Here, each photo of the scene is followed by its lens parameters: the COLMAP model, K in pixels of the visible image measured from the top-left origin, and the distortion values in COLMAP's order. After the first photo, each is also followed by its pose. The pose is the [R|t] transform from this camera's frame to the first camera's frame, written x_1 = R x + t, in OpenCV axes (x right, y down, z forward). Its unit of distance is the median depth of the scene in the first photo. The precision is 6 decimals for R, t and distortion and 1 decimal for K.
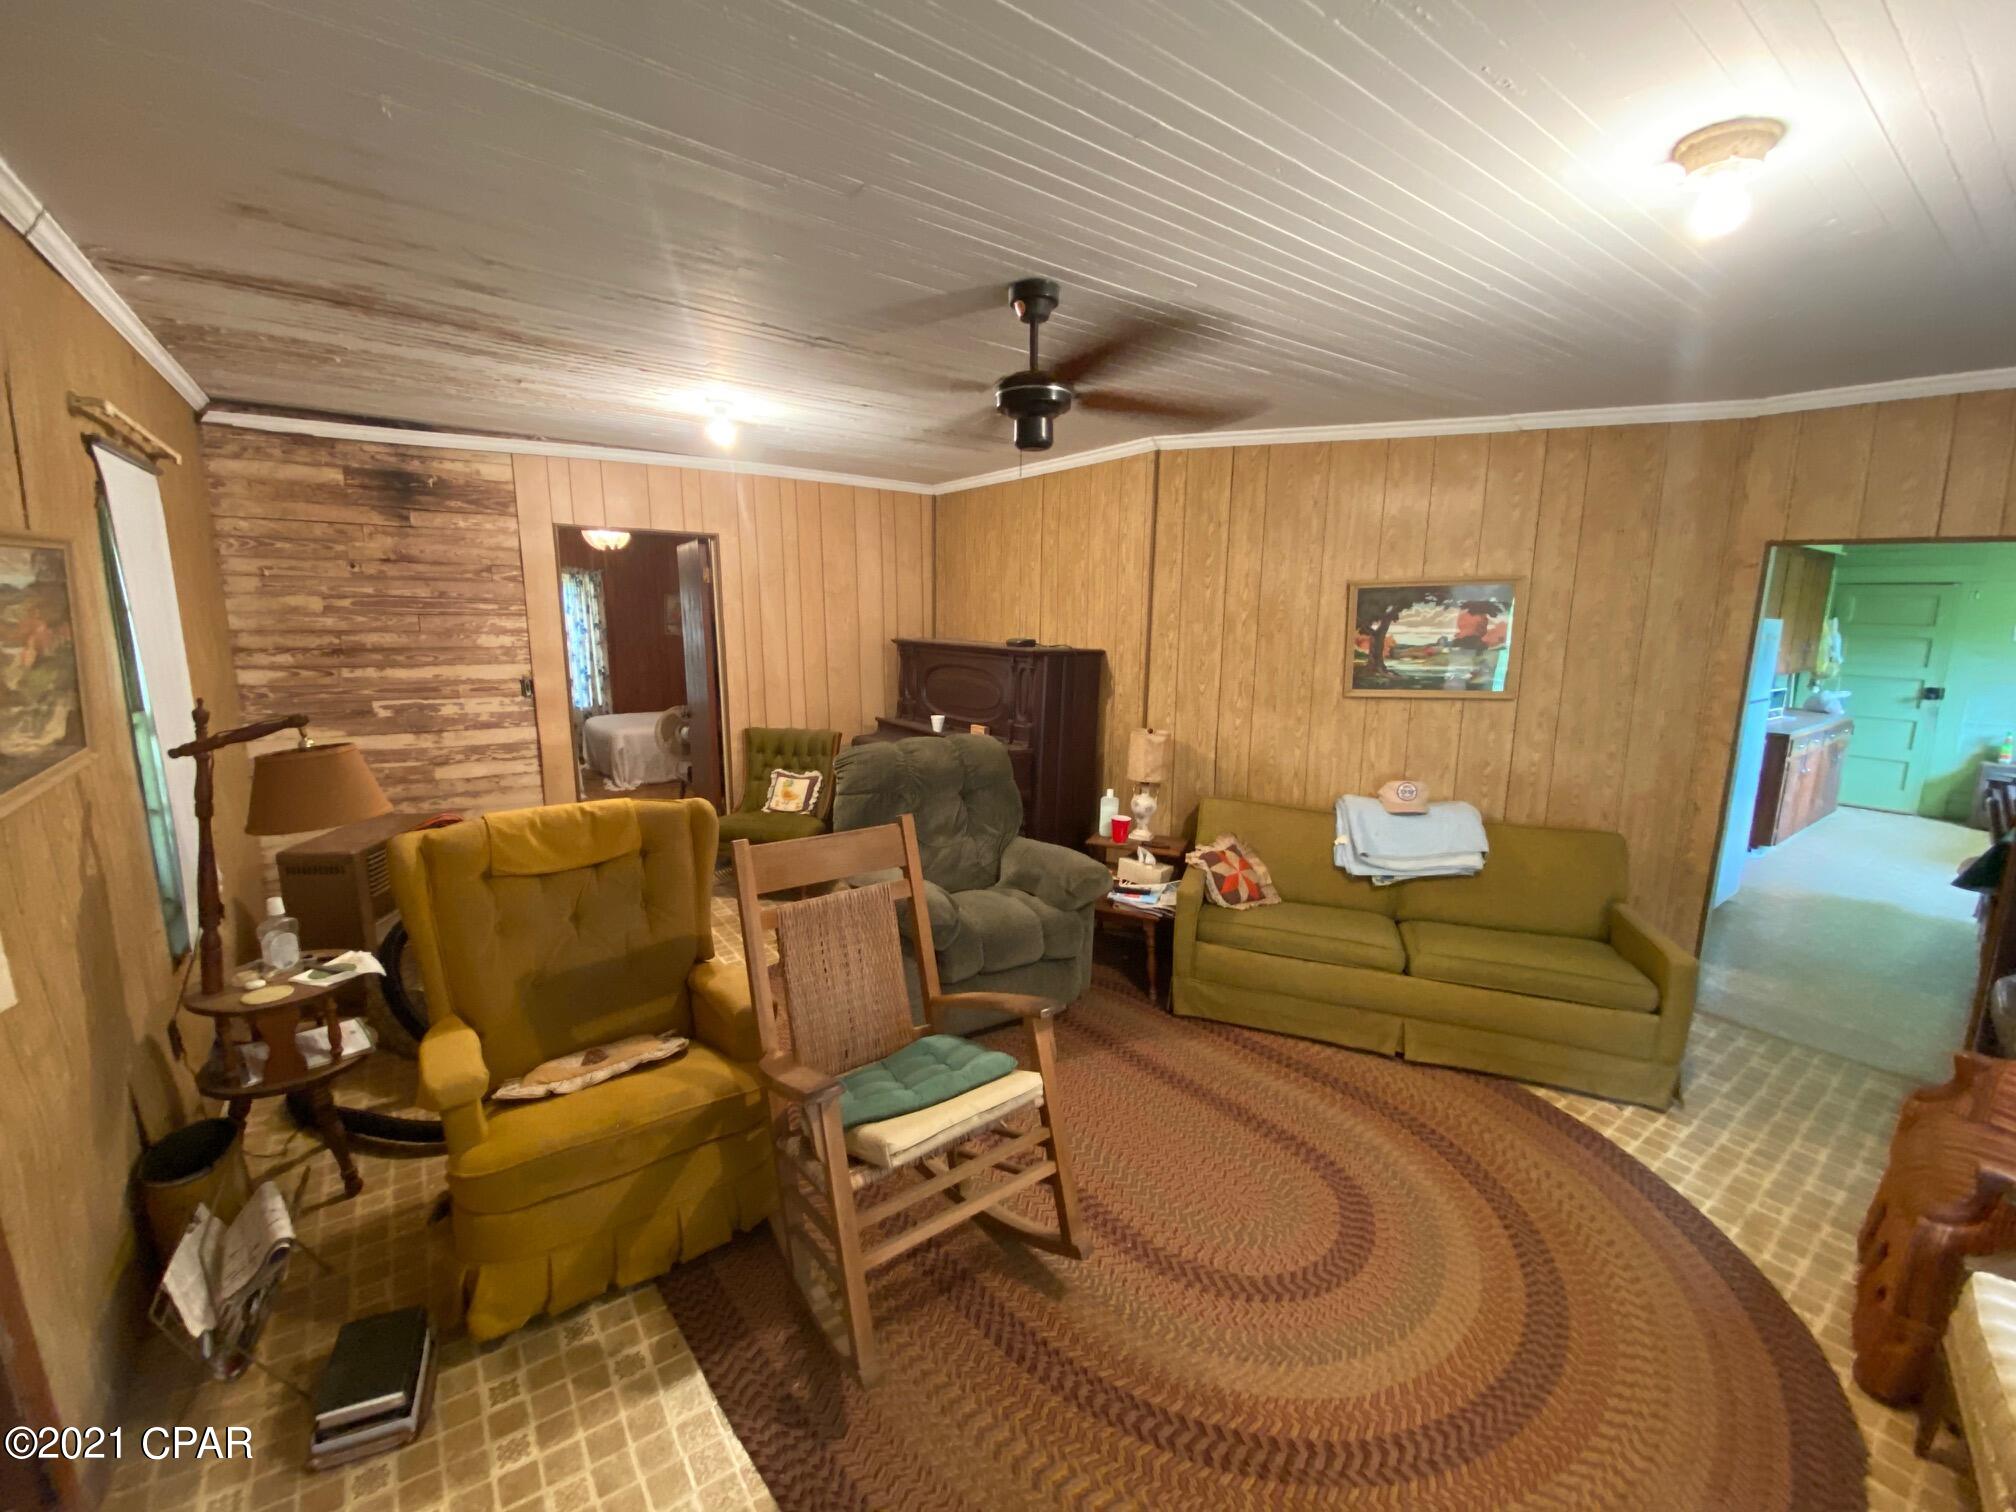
lens RADIAL K [[820.8, 0, 1008.9], [0, 820.8, 754.8], [0, 0, 1]] dist [-0.000850, -0.009432]
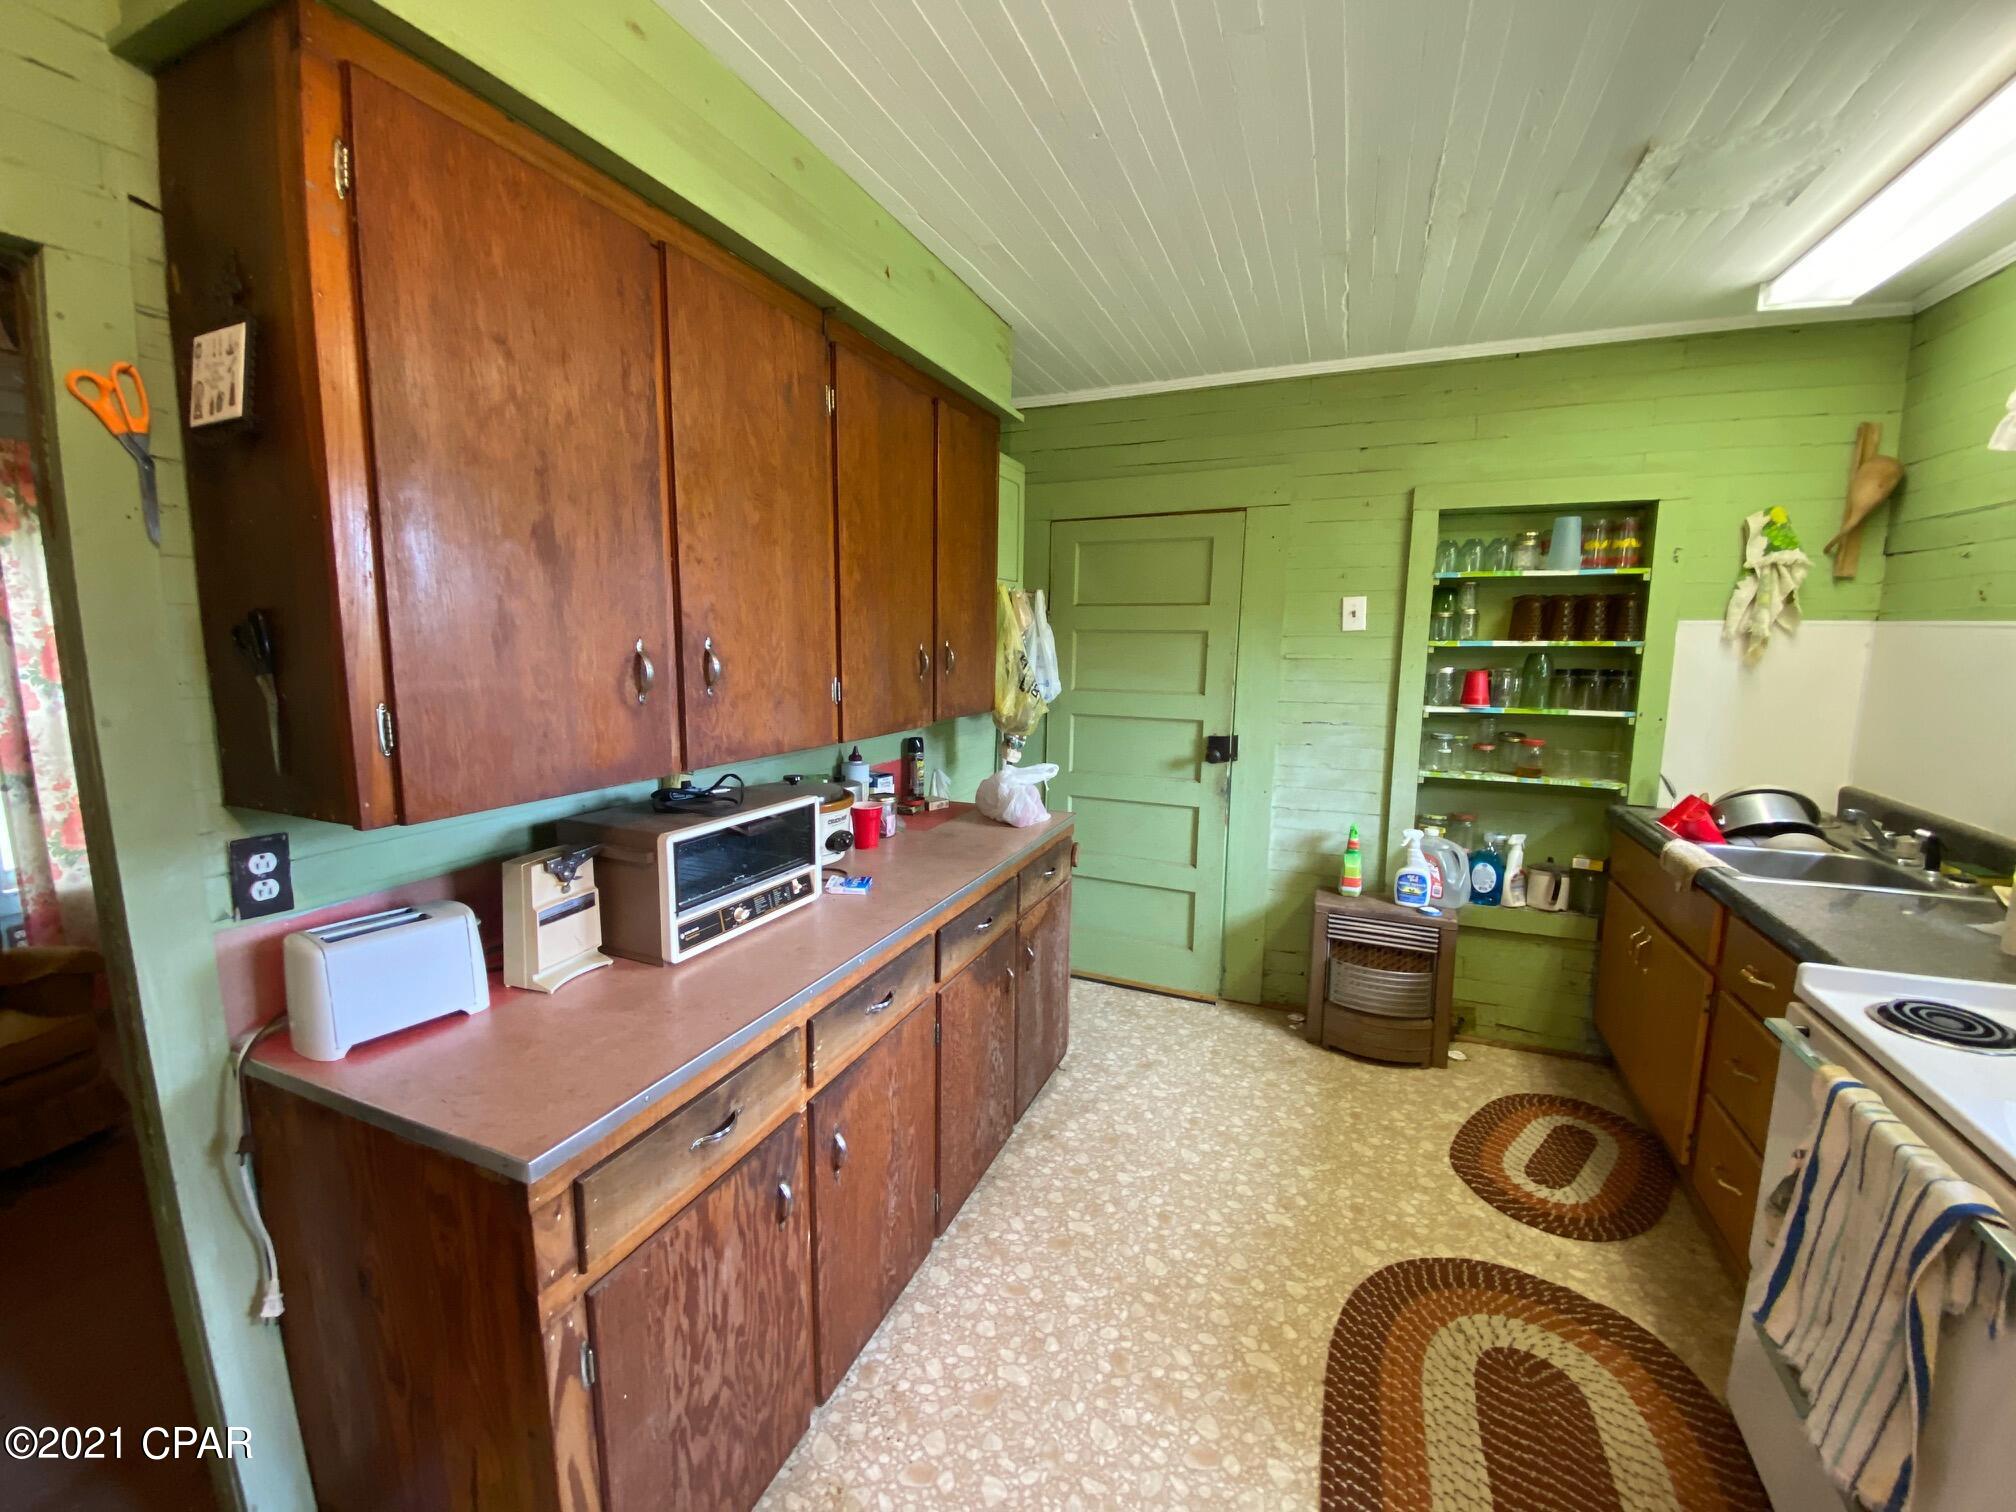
lens RADIAL K [[820.8, 0, 978.8], [0, 820.8, 754.8], [0, 0, 1]] dist [-0.000850, -0.009432]
pose [[0.860955, -0.074766, 0.503156, 2.010071], [0.088370, 0.996083, -0.003200, -0.210303], [-0.500946, 0.047219, 0.864189, 1.684165]]
